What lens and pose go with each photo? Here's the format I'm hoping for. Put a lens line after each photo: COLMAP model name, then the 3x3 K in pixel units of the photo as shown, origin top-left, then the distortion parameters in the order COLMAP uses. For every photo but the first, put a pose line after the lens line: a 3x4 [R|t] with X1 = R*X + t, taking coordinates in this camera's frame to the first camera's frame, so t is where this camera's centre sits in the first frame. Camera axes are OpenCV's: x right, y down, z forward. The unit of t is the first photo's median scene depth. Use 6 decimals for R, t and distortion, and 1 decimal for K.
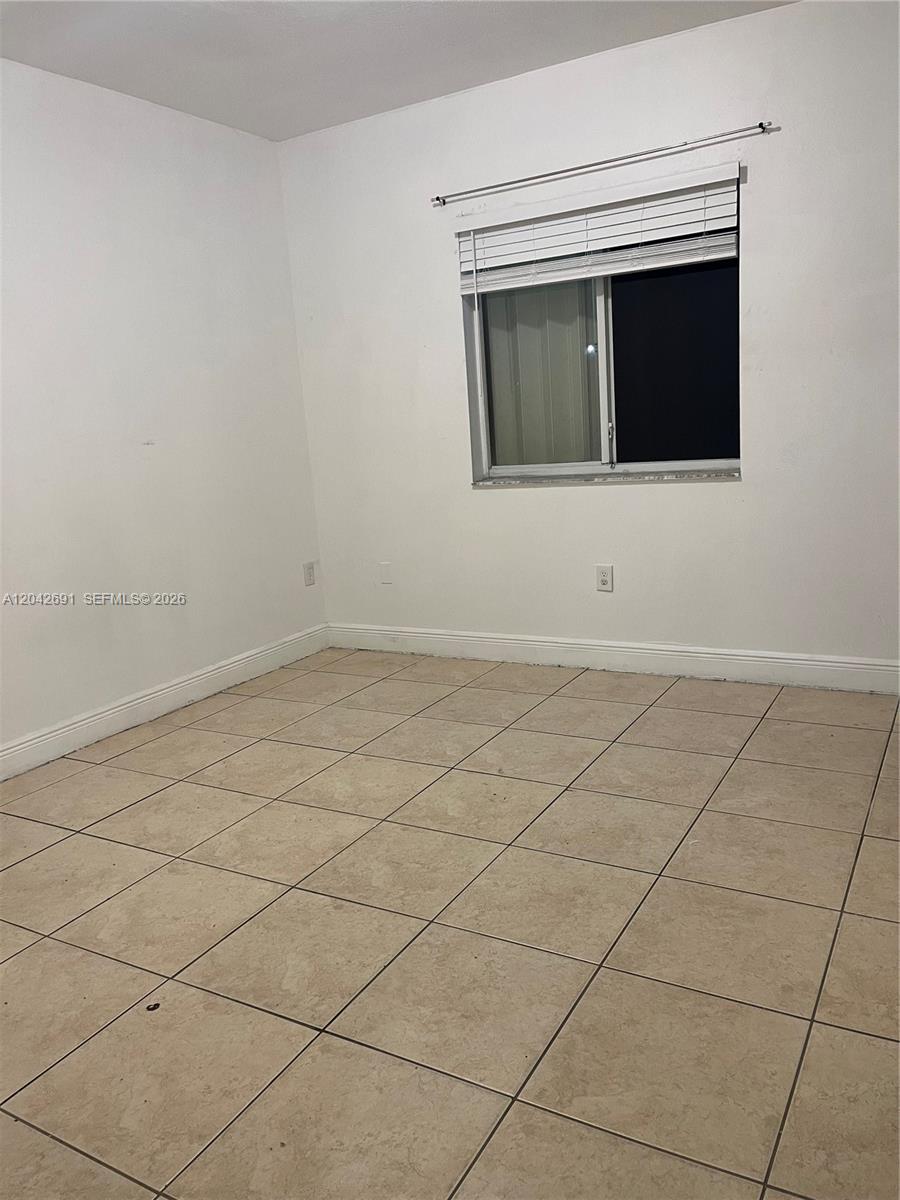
lens RADIAL K [[930.6, 0, 450.0], [0, 930.6, 600.0], [0, 0, 1]] dist [0.039753, -0.027296]
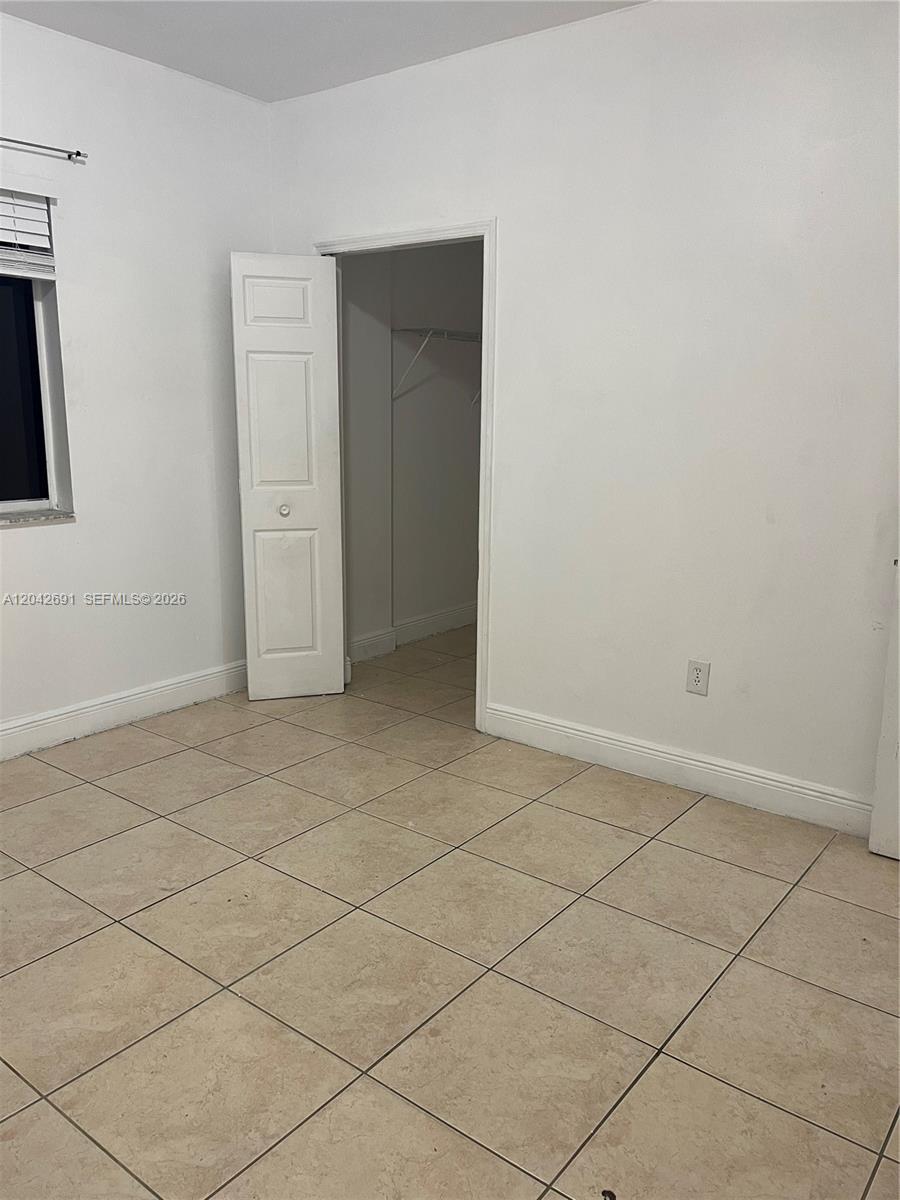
lens RADIAL K [[917.5, 0, 450.0], [0, 917.5, 600.0], [0, 0, 1]] dist [0.066336, -0.095738]
pose [[0.126649, -0.137493, 0.982372, -0.683521], [0.174639, 0.977968, 0.114362, -0.111887], [-0.976453, 0.157077, 0.147871, 0.622567]]
